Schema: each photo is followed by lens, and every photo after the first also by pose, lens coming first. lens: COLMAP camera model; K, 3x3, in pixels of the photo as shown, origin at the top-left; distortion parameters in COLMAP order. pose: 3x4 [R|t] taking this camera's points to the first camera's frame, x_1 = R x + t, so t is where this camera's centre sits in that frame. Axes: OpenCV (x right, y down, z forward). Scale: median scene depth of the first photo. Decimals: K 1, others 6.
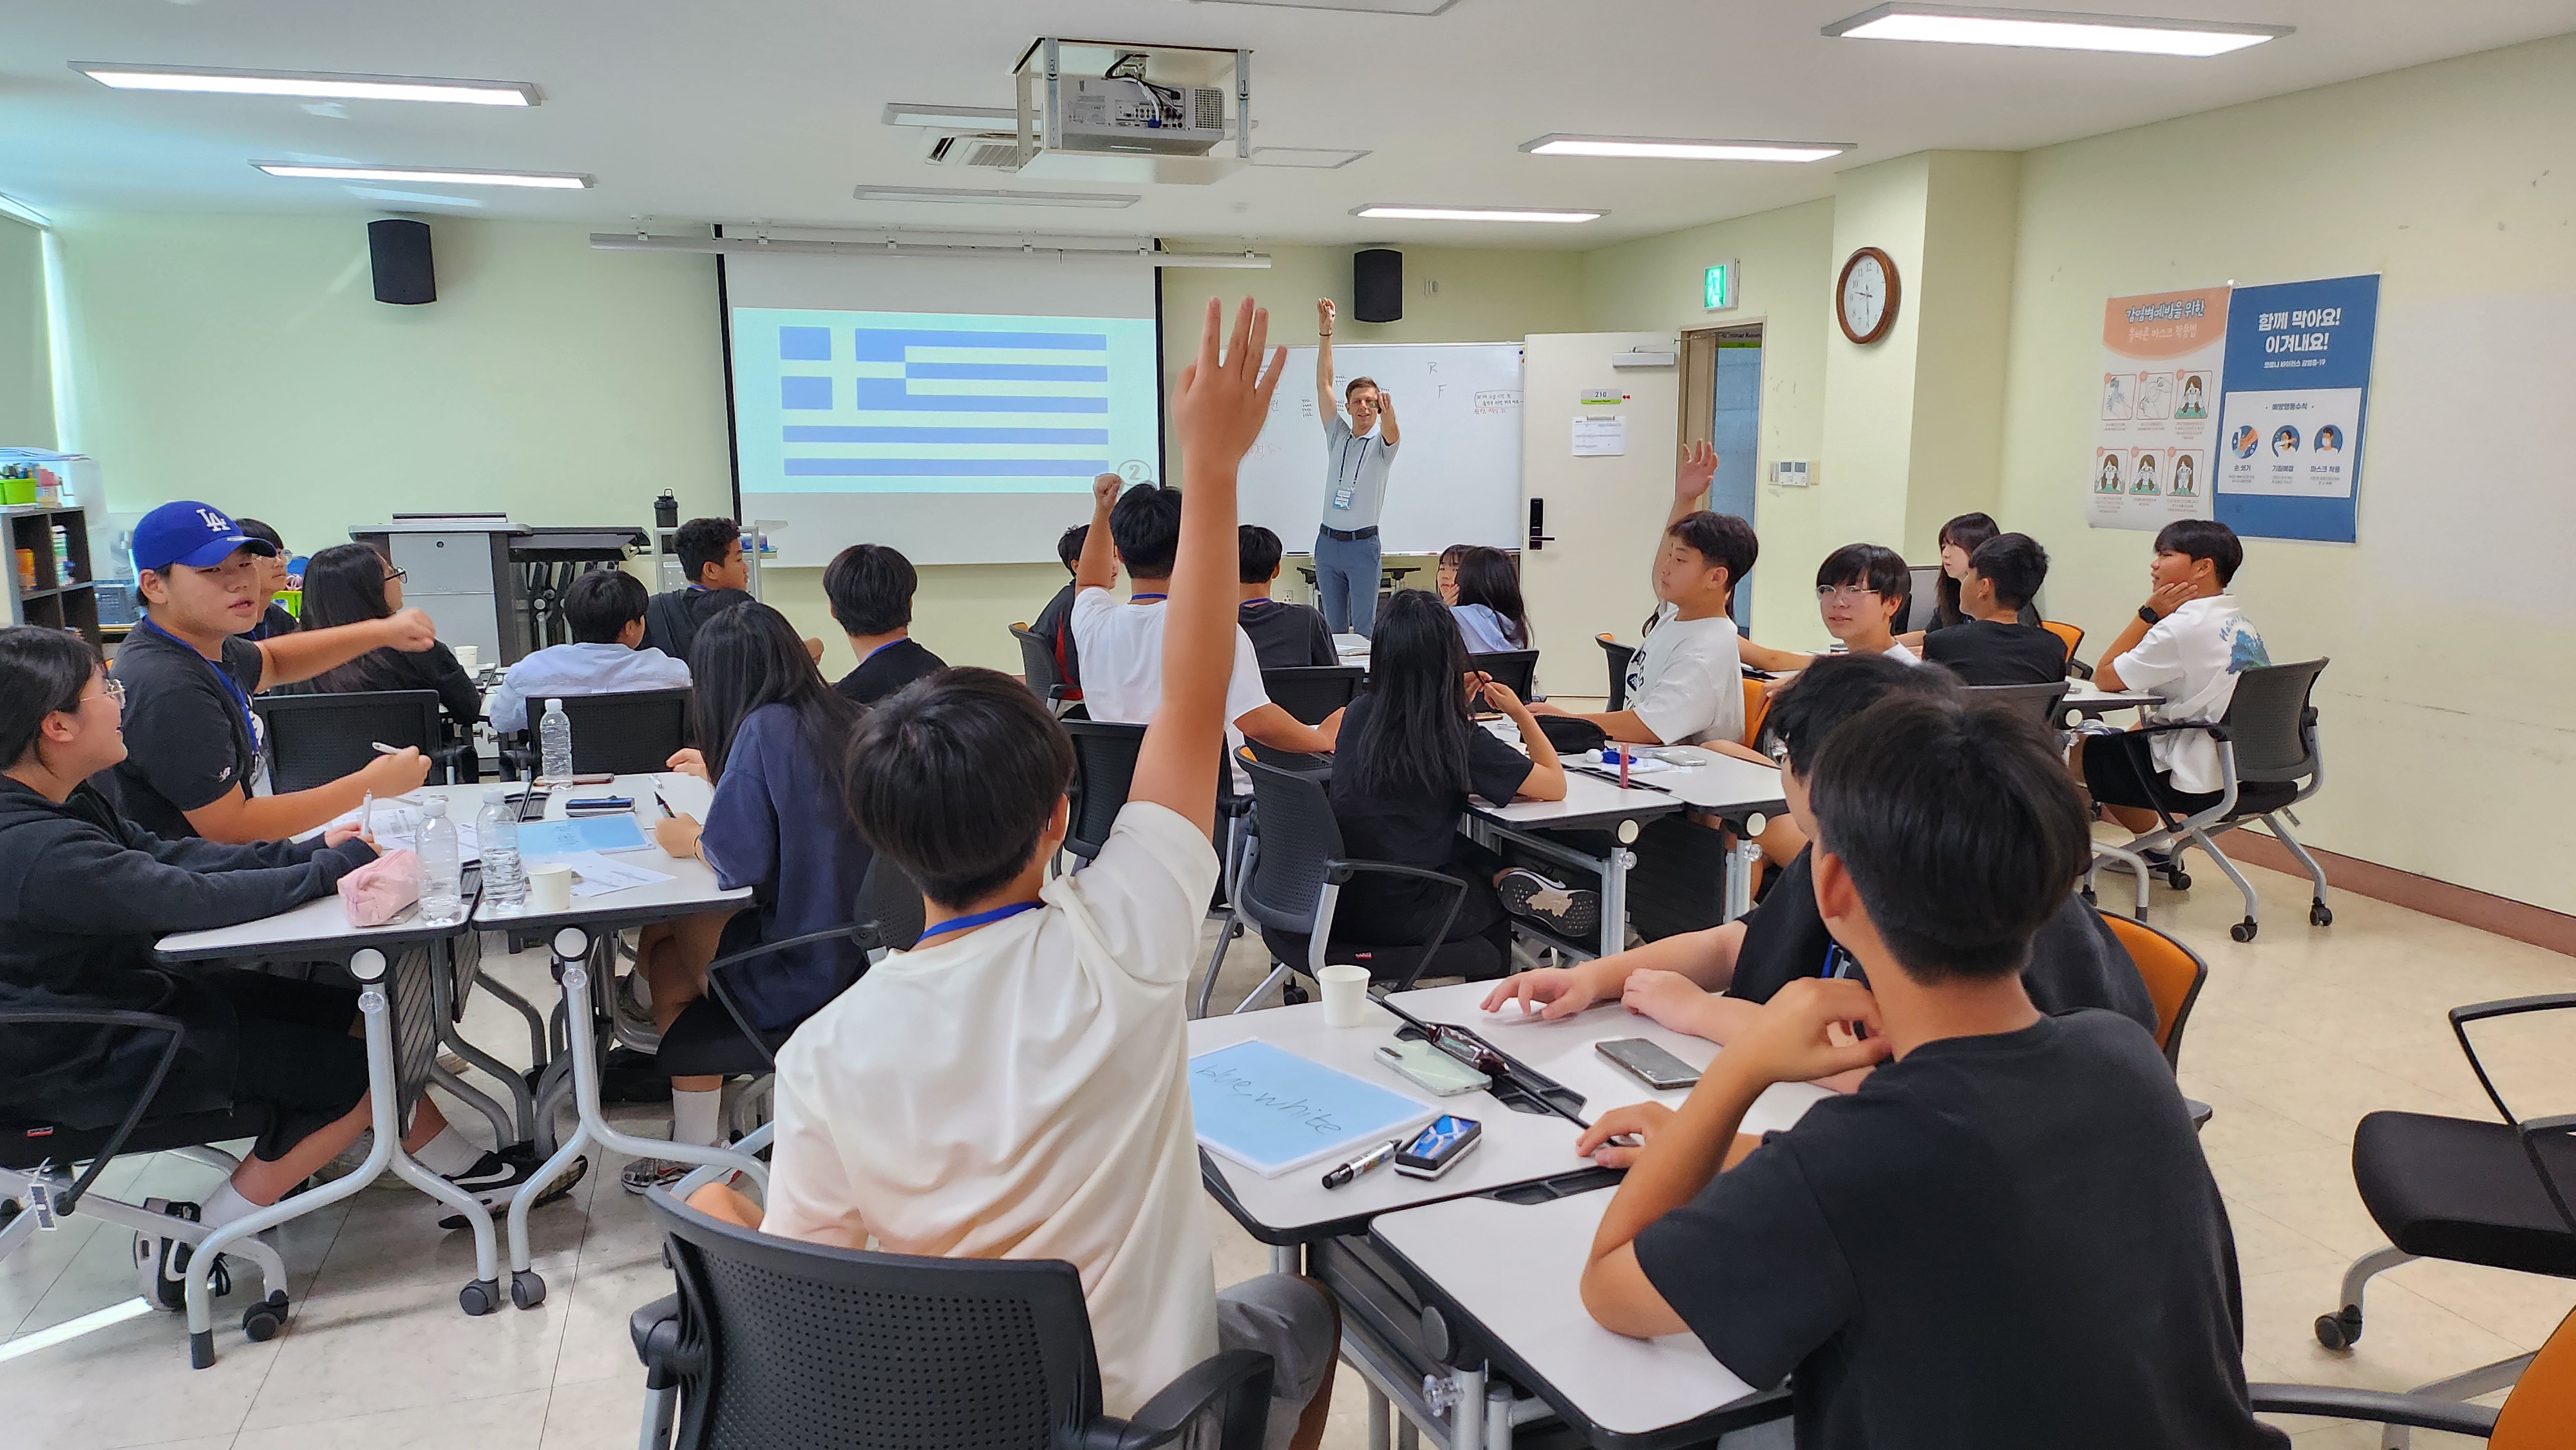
lens RADIAL K [[1721.5, 0, 1294.4], [0, 1721.5, 722.0], [0, 0, 1]] dist [0.011360, -0.010767]
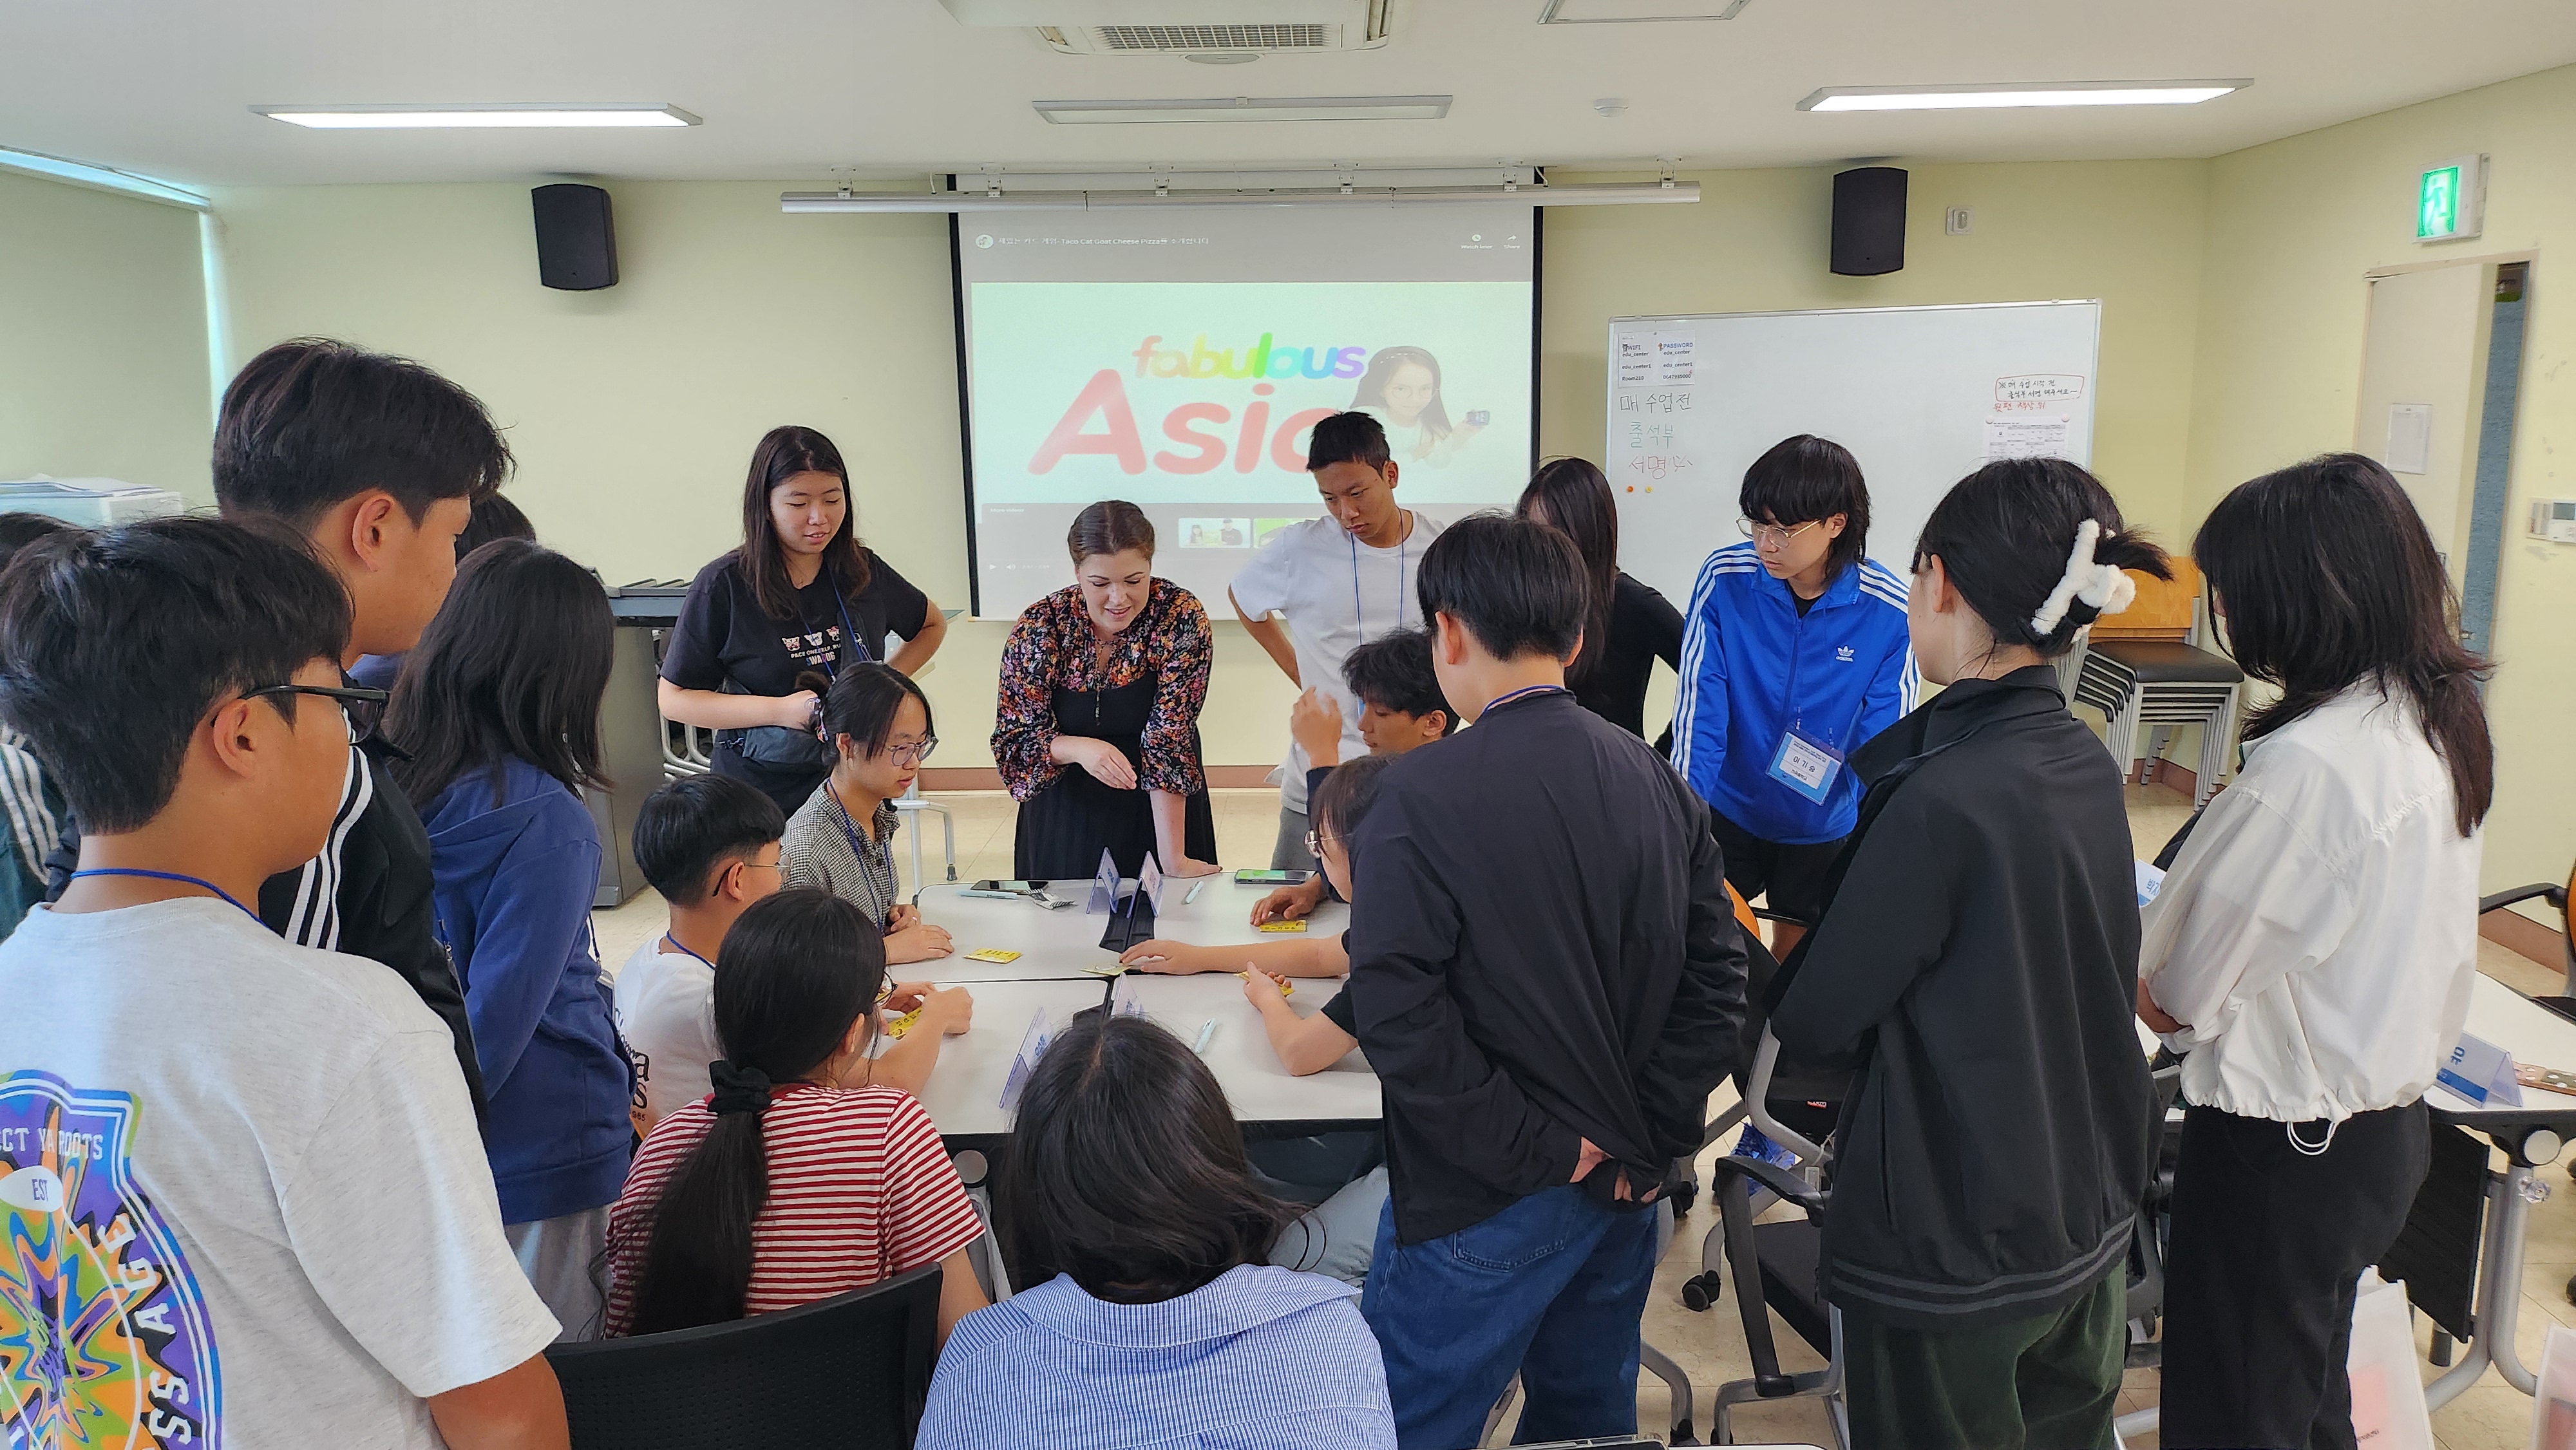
lens RADIAL K [[1721.5, 0, 1283.2], [0, 1721.5, 730.9], [0, 0, 1]] dist [0.011360, -0.010767]
pose [[0.944826, 0.057259, -0.322530, 0.071923], [-0.049342, 0.998247, 0.032674, -0.072262], [0.323836, -0.014957, 0.945995, 0.316855]]
